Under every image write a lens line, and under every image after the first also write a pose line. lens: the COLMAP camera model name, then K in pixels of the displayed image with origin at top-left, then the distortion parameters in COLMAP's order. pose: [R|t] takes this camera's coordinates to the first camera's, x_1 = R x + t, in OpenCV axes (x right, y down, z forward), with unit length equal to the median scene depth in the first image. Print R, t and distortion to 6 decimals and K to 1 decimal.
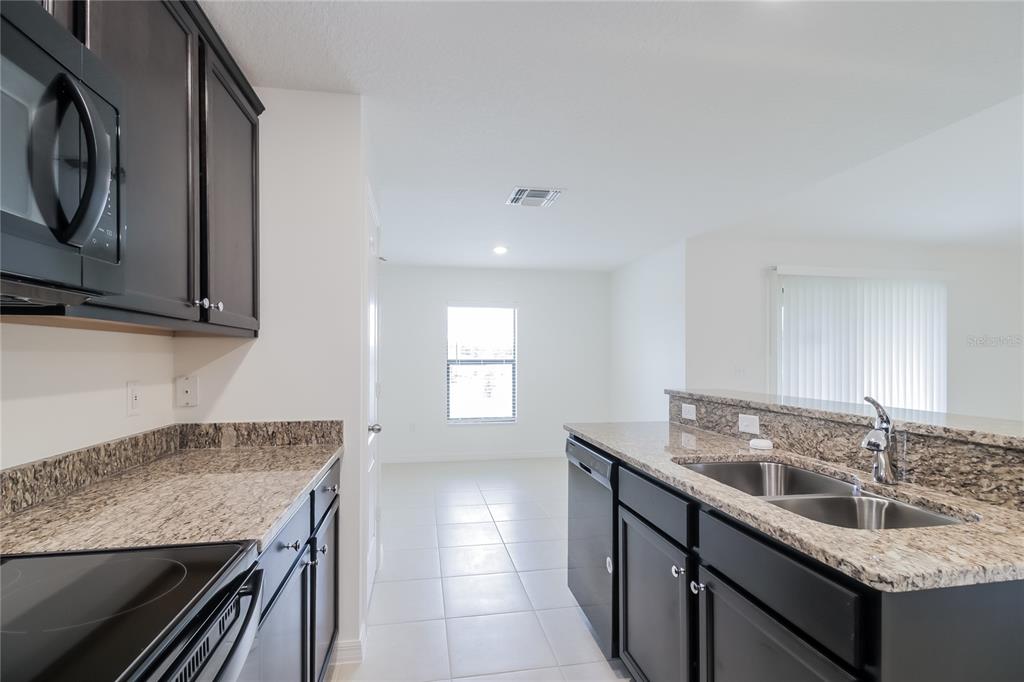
lens RADIAL K [[478.2, 0, 506.3], [0, 478.2, 355.1], [0, 0, 1]] dist [0.000598, -0.001168]
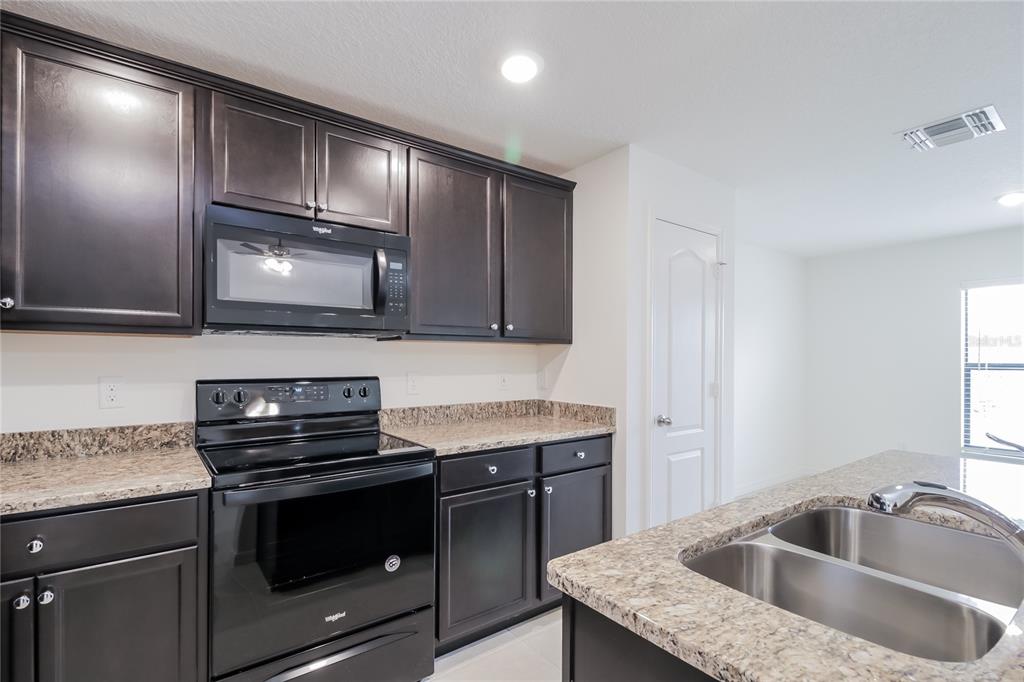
lens RADIAL K [[478.2, 0, 506.3], [0, 478.2, 355.1], [0, 0, 1]] dist [0.000598, -0.001168]
pose [[0.442760, -0.004180, -0.896630, 0.765760], [0.000454, 0.999990, -0.004438, 0.002232], [0.896640, 0.001558, 0.442758, 0.204947]]
